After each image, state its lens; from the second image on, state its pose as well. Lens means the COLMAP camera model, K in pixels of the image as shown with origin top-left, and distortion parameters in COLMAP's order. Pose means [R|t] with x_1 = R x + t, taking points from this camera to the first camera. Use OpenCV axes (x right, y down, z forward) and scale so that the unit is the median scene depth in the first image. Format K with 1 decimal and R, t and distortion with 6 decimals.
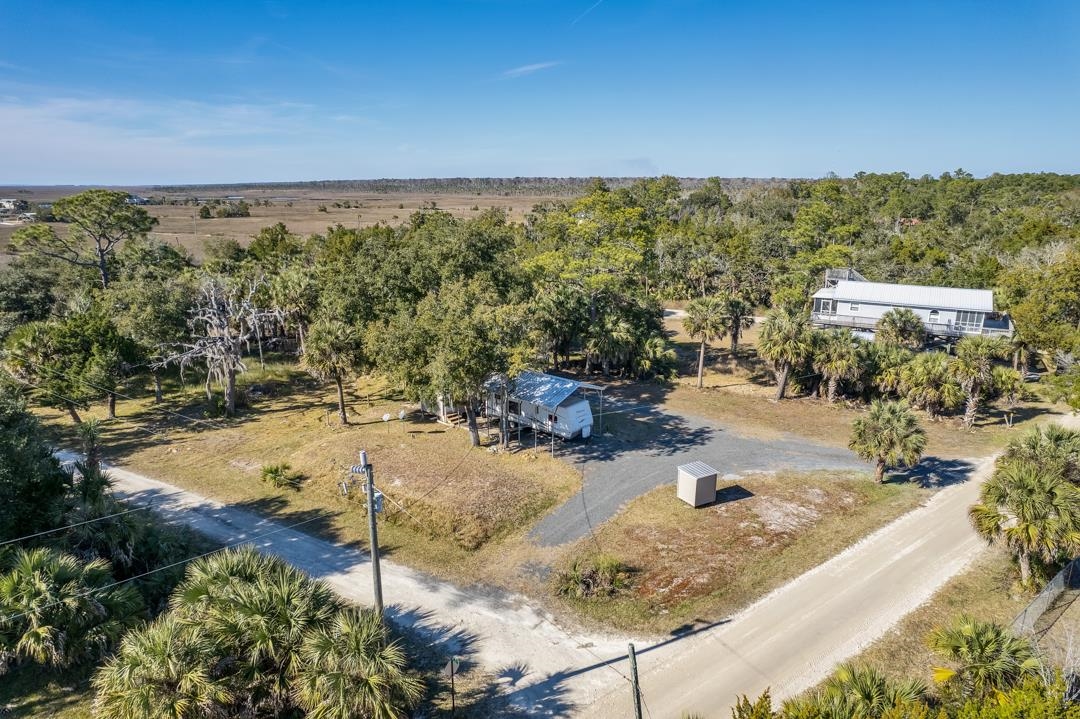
lens RADIAL K [[697.0, 0, 540.0], [0, 697.0, 359.5], [0, 0, 1]] dist [-0.065062, 0.064463]
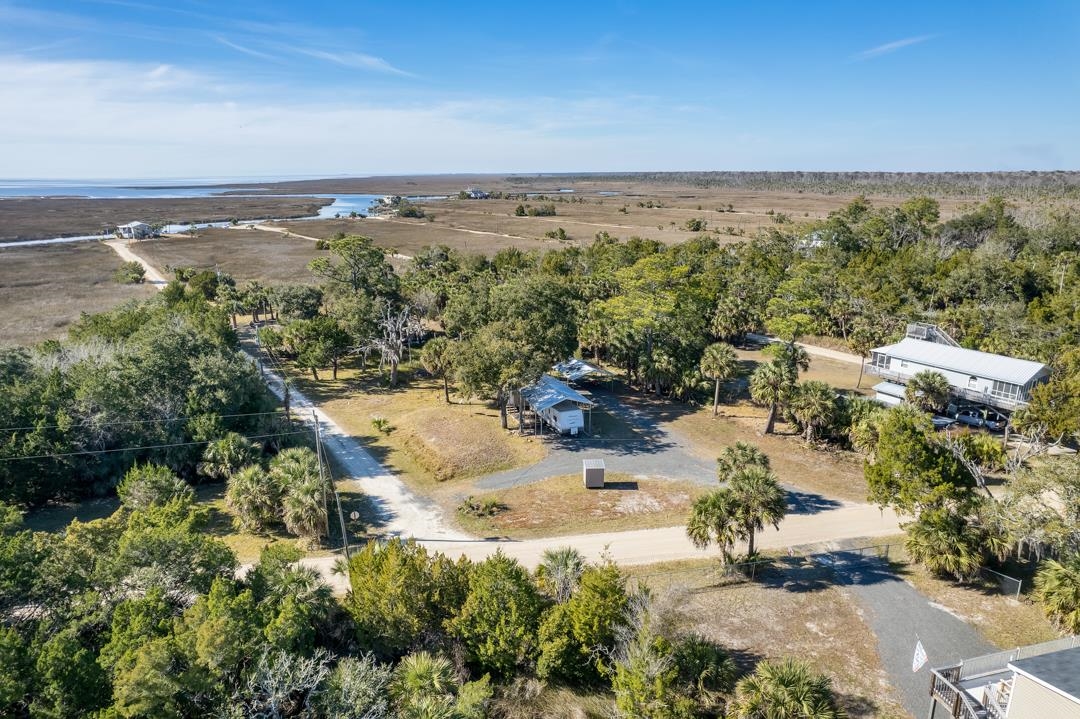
lens RADIAL K [[697.0, 0, 540.0], [0, 697.0, 359.5], [0, 0, 1]] dist [-0.065062, 0.064463]
pose [[0.894591, 0.116673, -0.431387, 0.633568], [-0.110719, 0.993087, 0.038985, -0.096398], [0.432953, 0.012887, 0.901324, -0.359140]]
